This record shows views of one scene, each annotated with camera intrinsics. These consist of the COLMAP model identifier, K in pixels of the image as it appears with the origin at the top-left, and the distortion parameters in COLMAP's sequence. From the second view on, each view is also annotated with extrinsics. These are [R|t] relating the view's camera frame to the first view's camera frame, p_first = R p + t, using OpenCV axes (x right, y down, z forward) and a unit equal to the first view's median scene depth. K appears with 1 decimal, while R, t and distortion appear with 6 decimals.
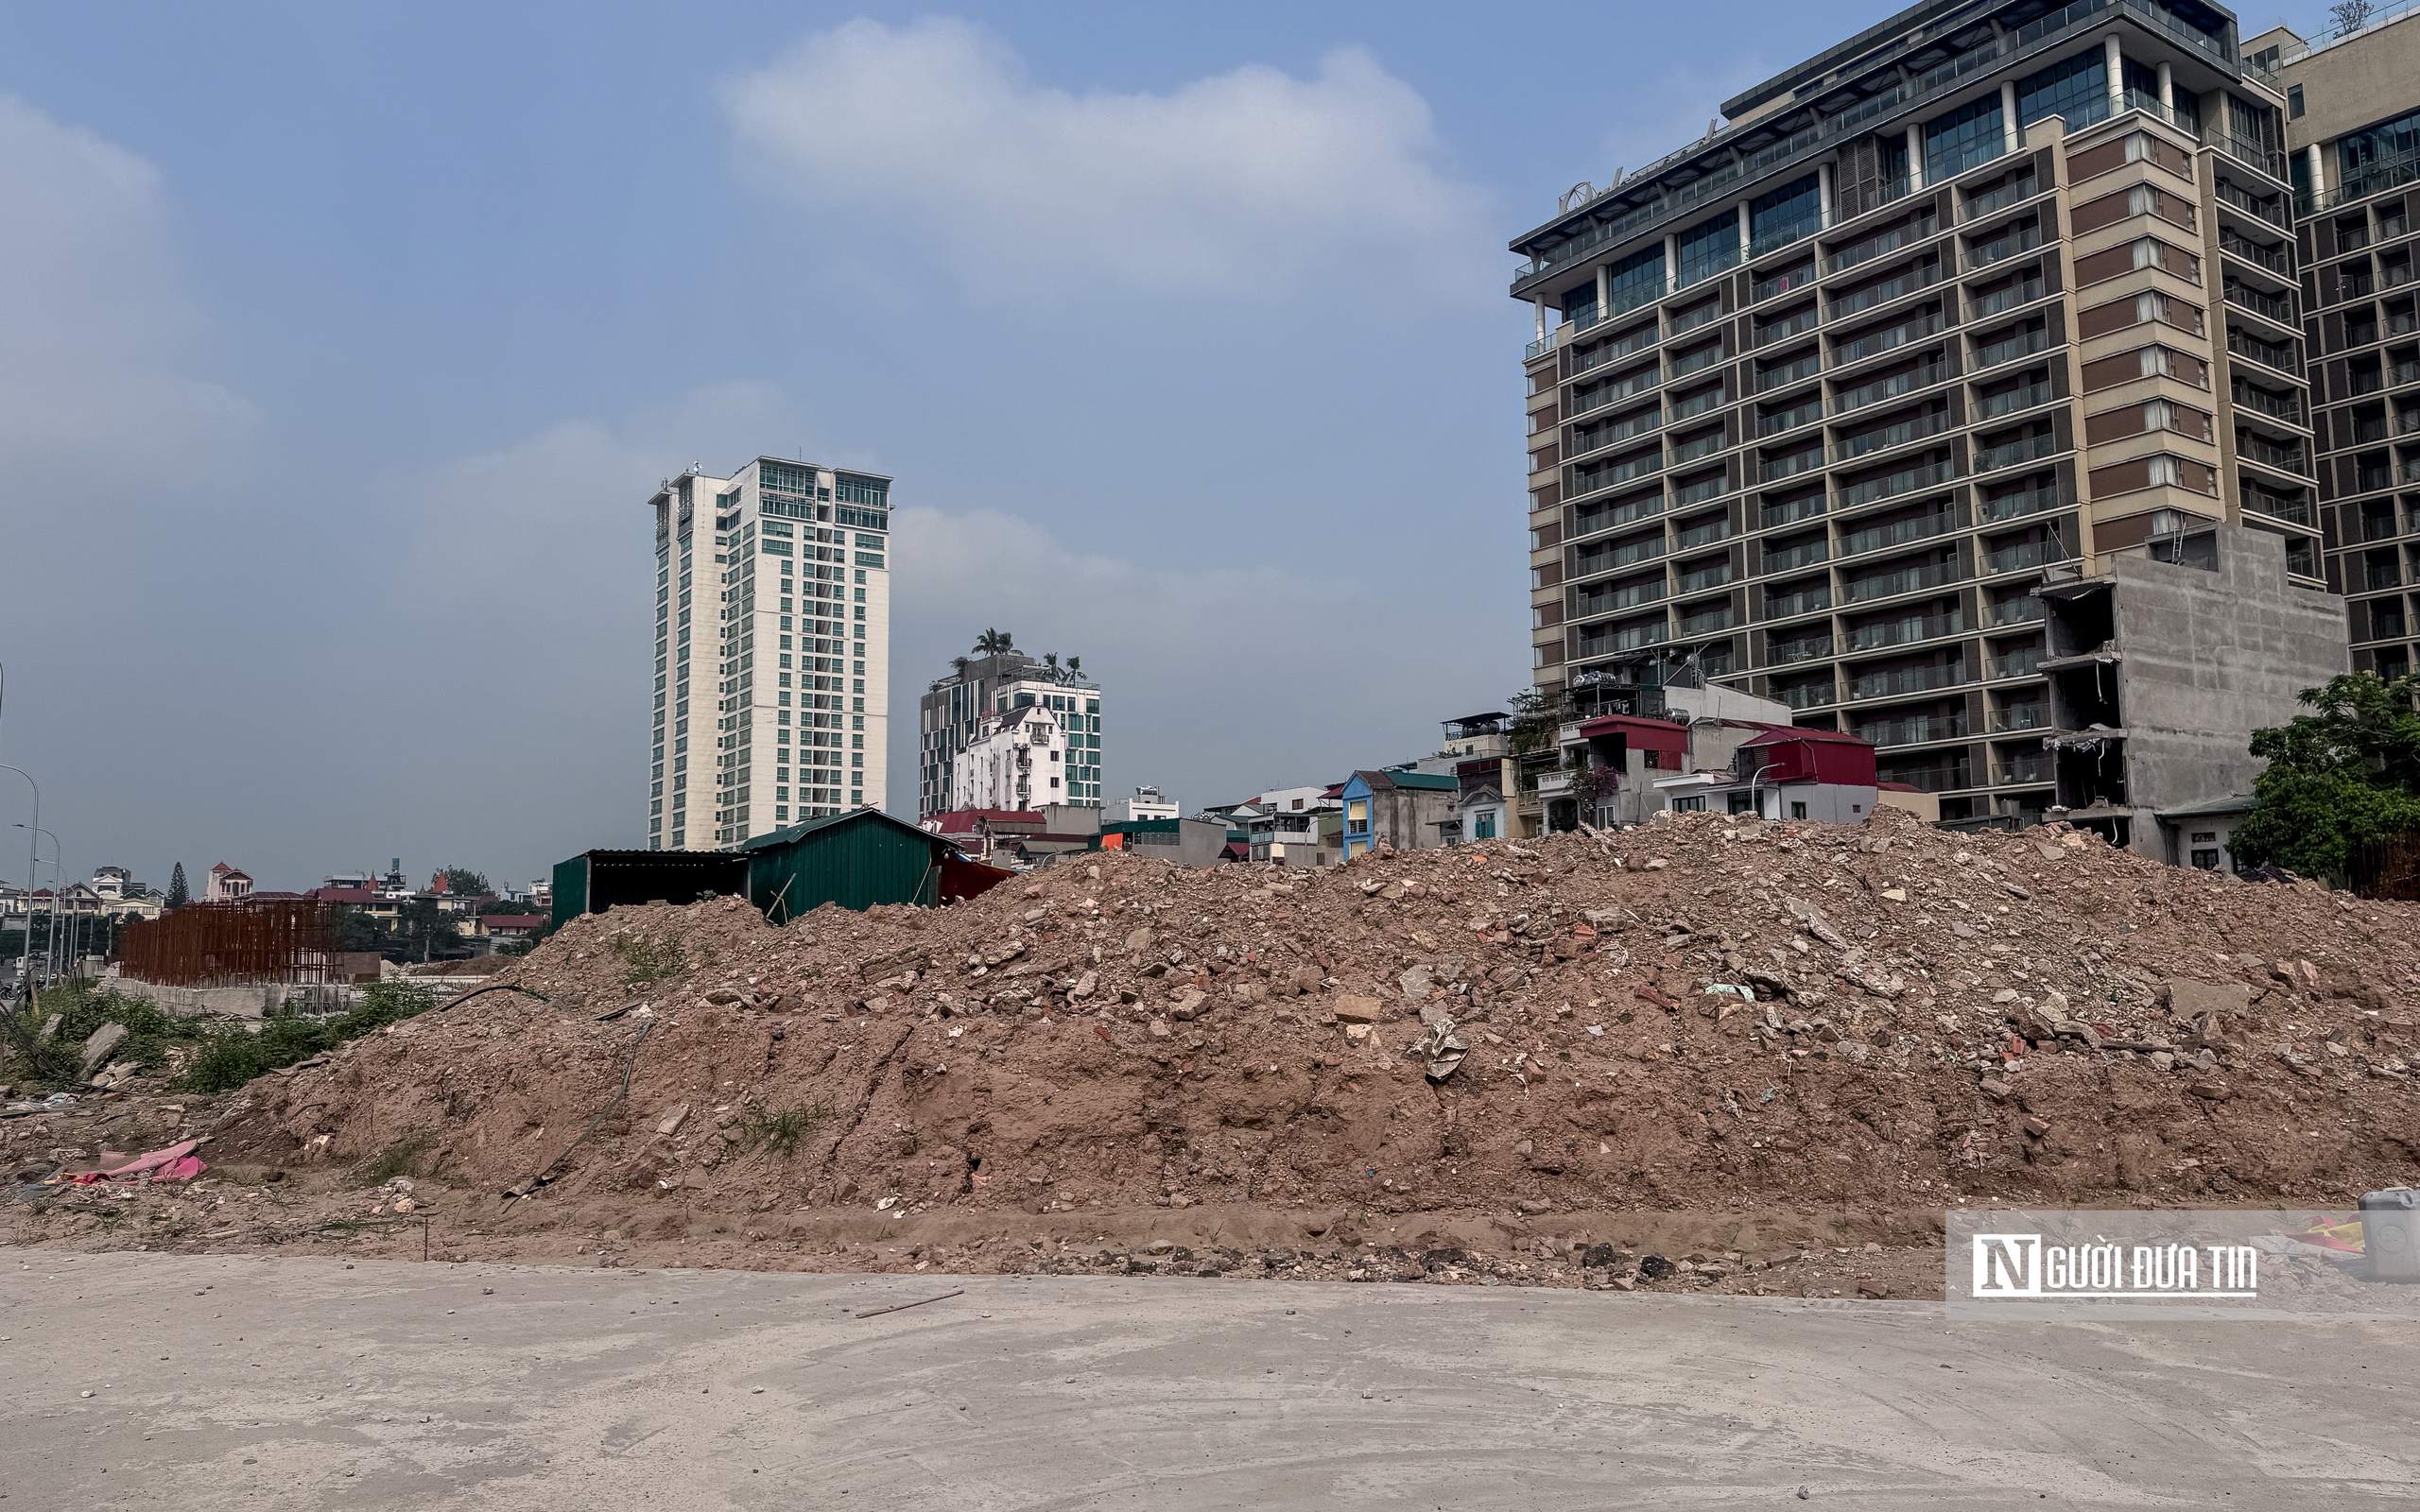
lens RADIAL K [[1709.7, 0, 1275.2], [0, 1709.7, 751.5], [0, 0, 1]] dist [0.100447, -0.001433]
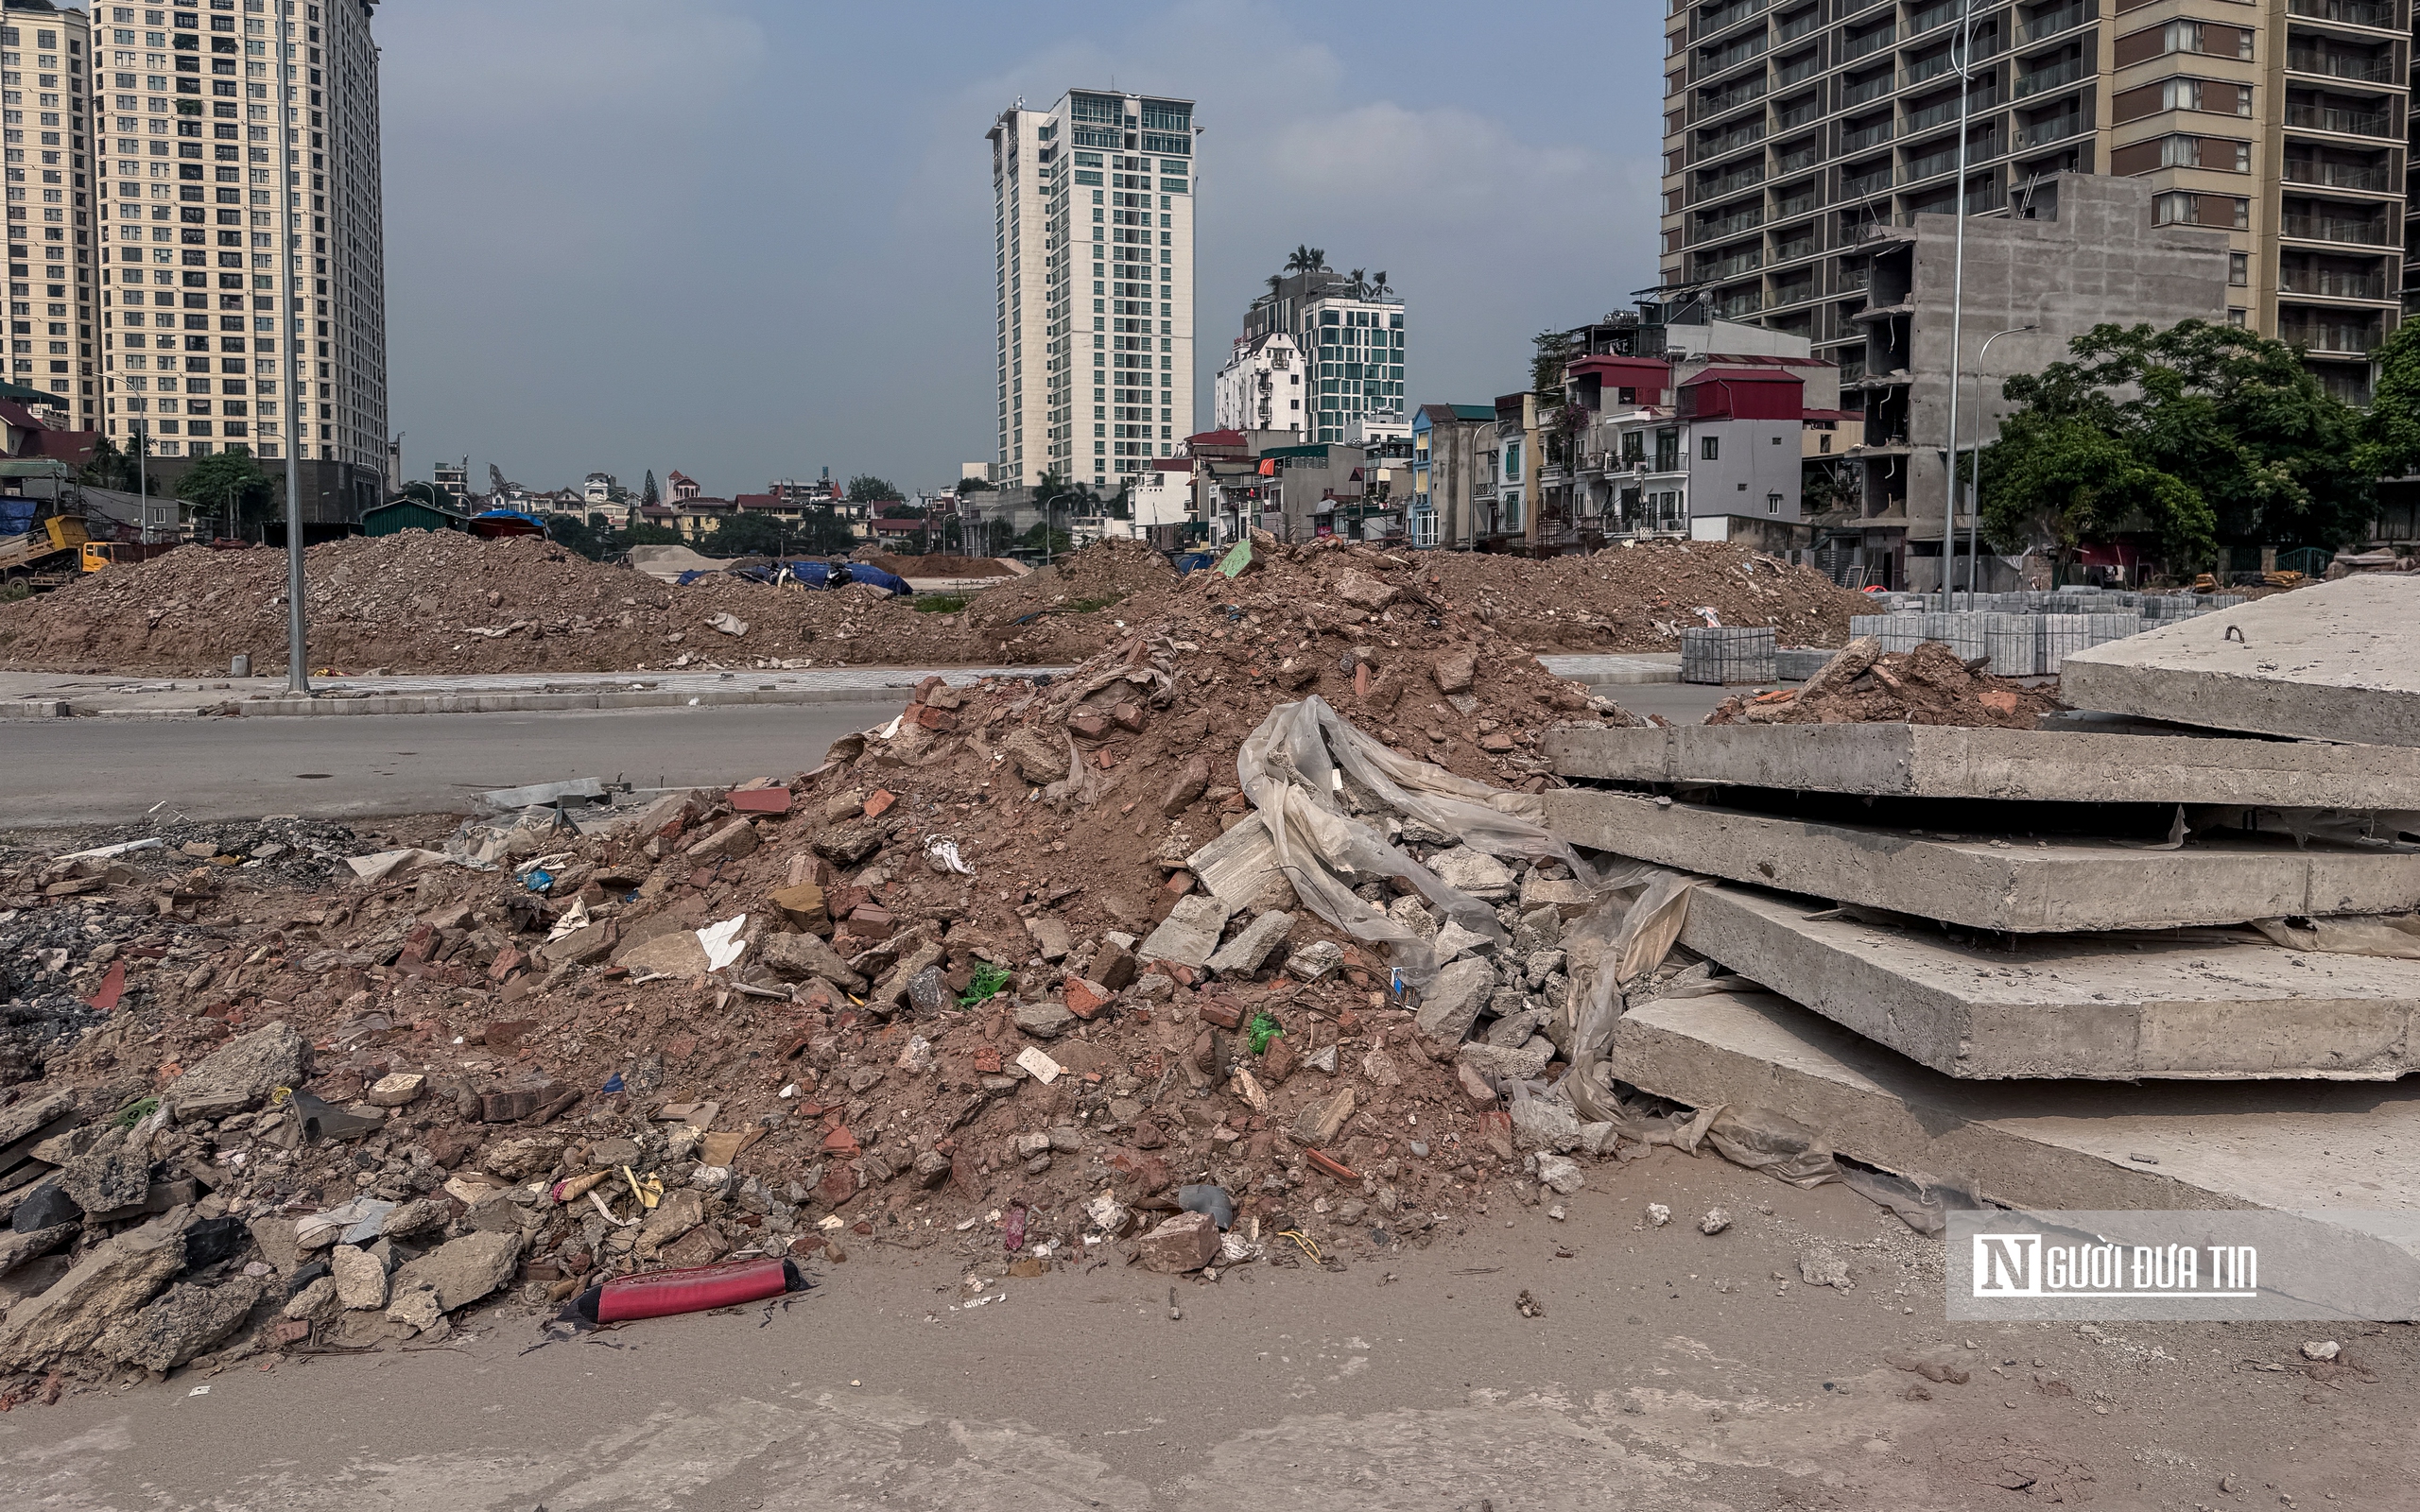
lens RADIAL K [[1752.5, 0, 1229.2], [0, 1752.5, 689.1], [0, 0, 1]] dist [0.075470, -0.085903]
pose [[0.961761, 0.034901, -0.271658, 0.101204], [0.016890, 0.982402, 0.186011, -0.009031], [0.273370, -0.183487, 0.944247, -0.062502]]
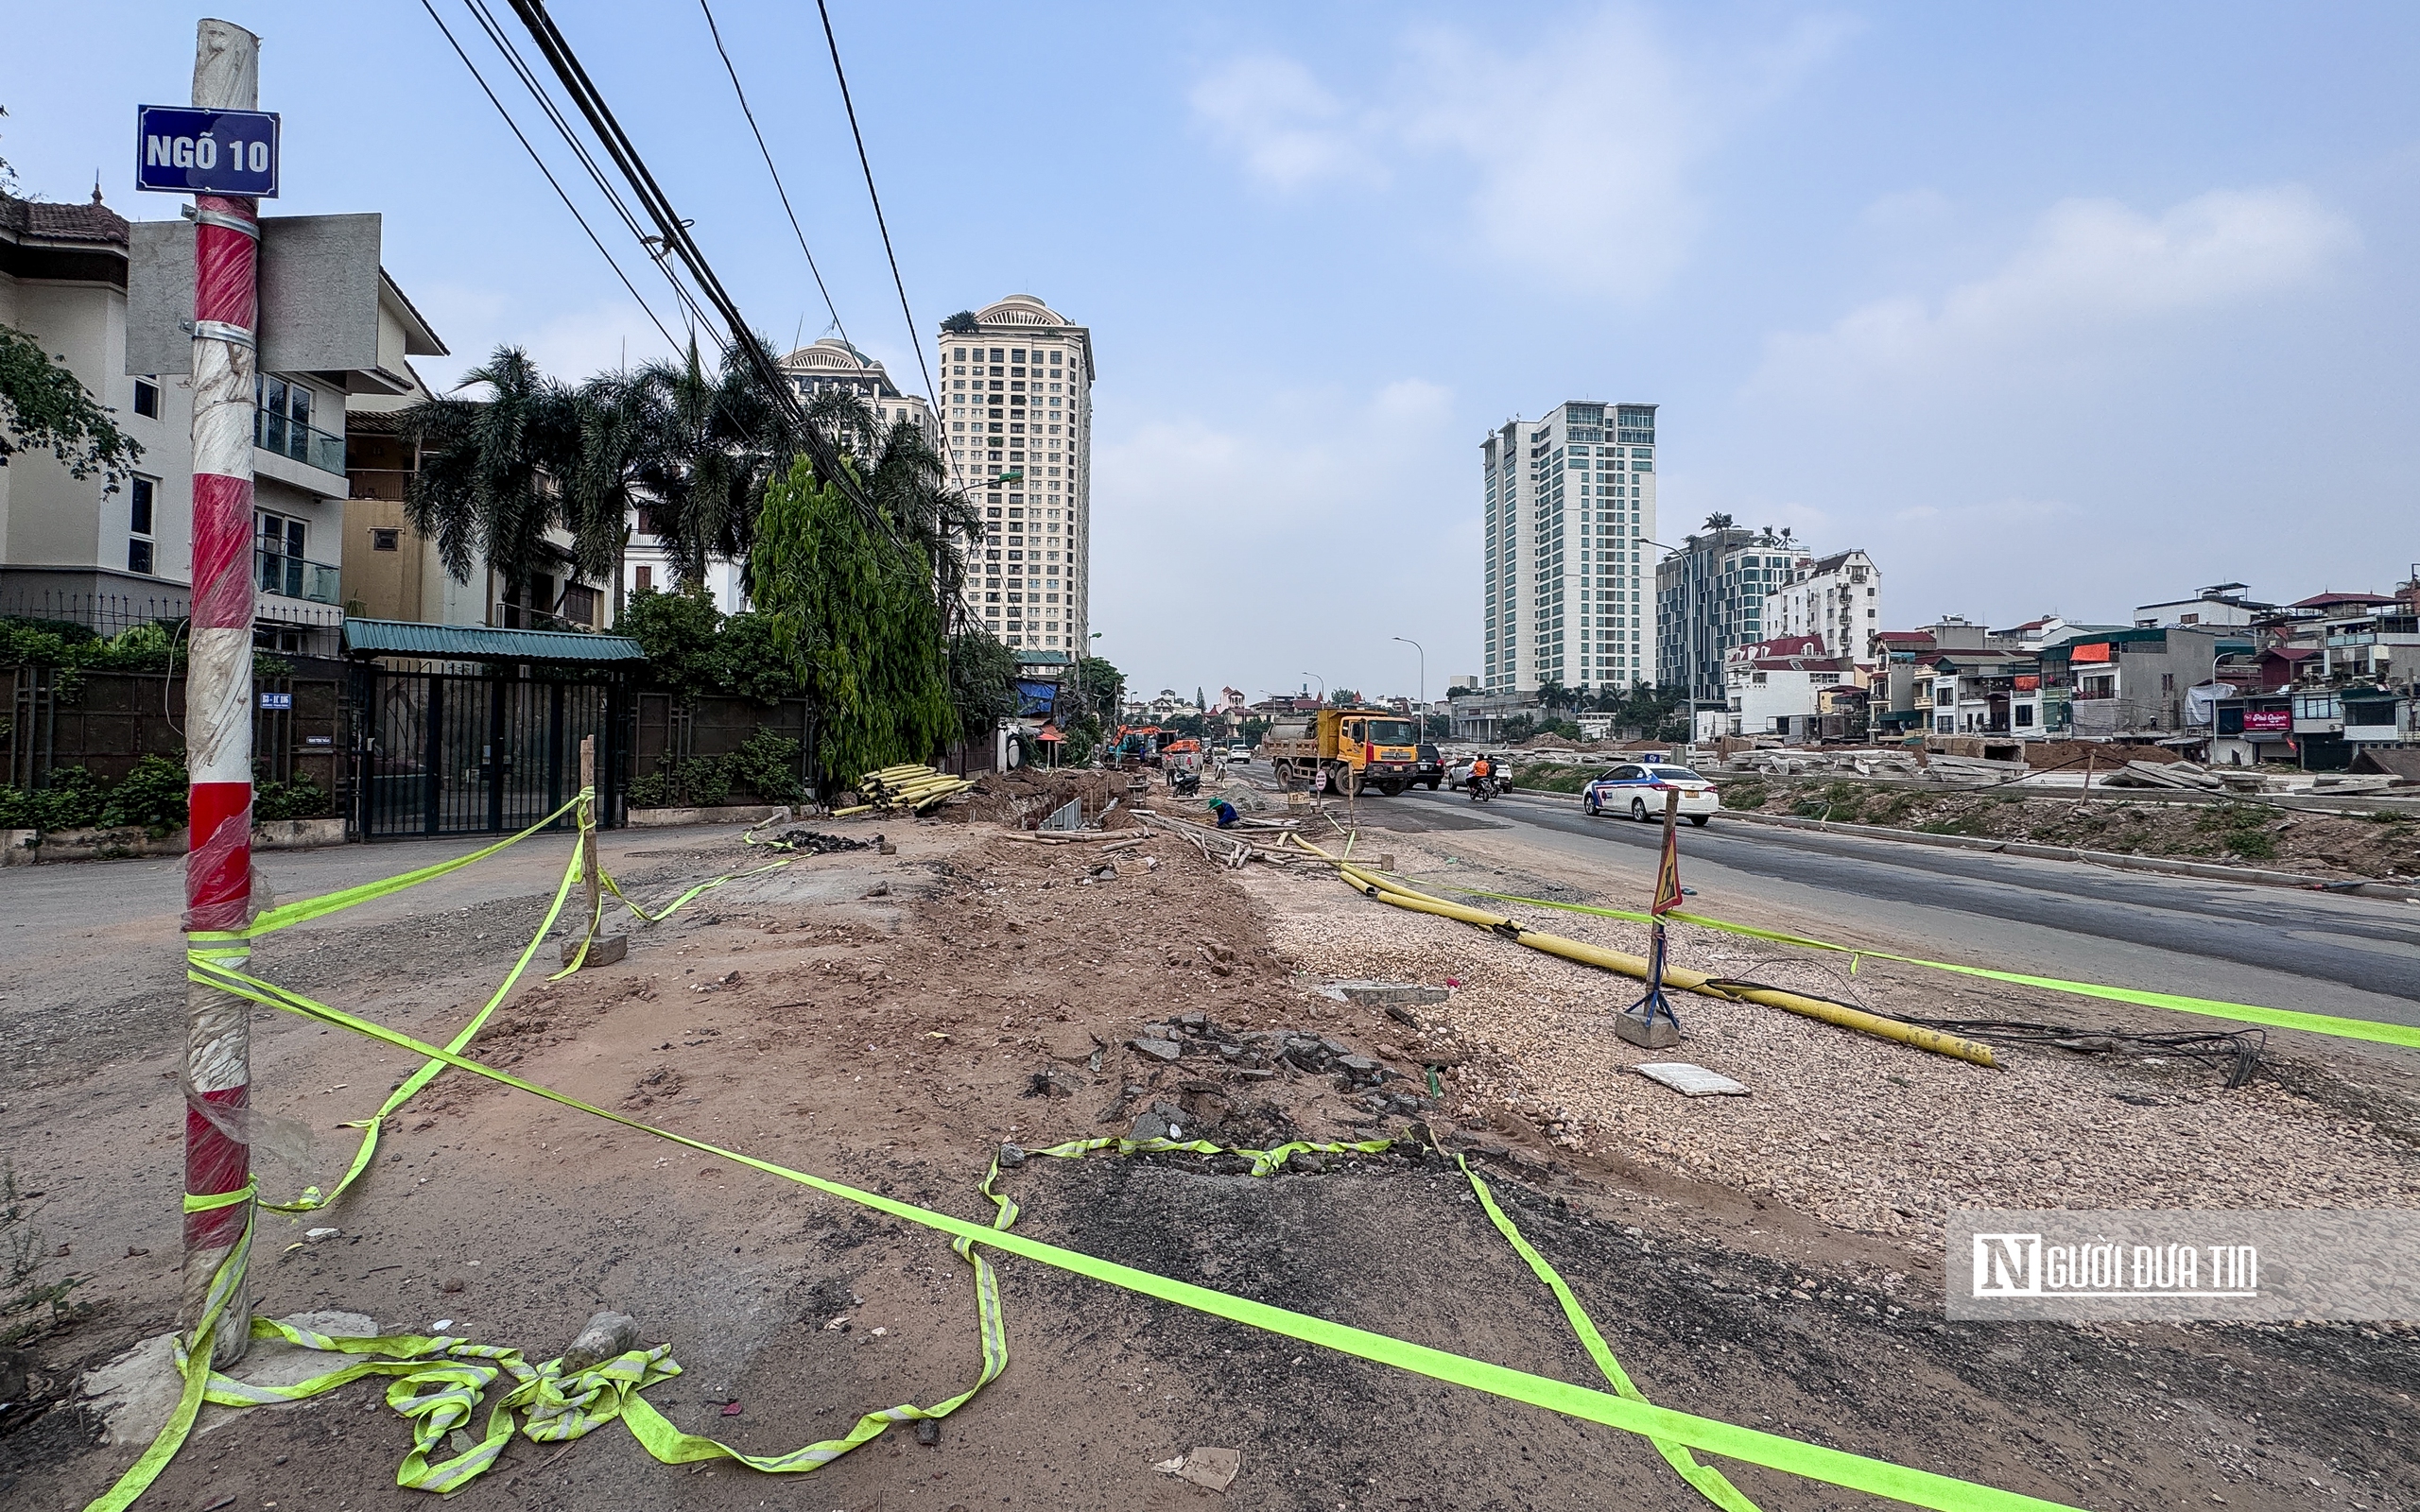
lens RADIAL K [[1046.0, 0, 1193.8], [0, 1046.0, 717.5], [0, 0, 1]] dist [-0.021975, 0.000101]
pose [[0.869835, 0.005931, -0.493307, -0.136530], [0.039320, 0.995913, 0.081306, 0.009365], [0.491774, -0.090120, 0.866047, 0.069240]]
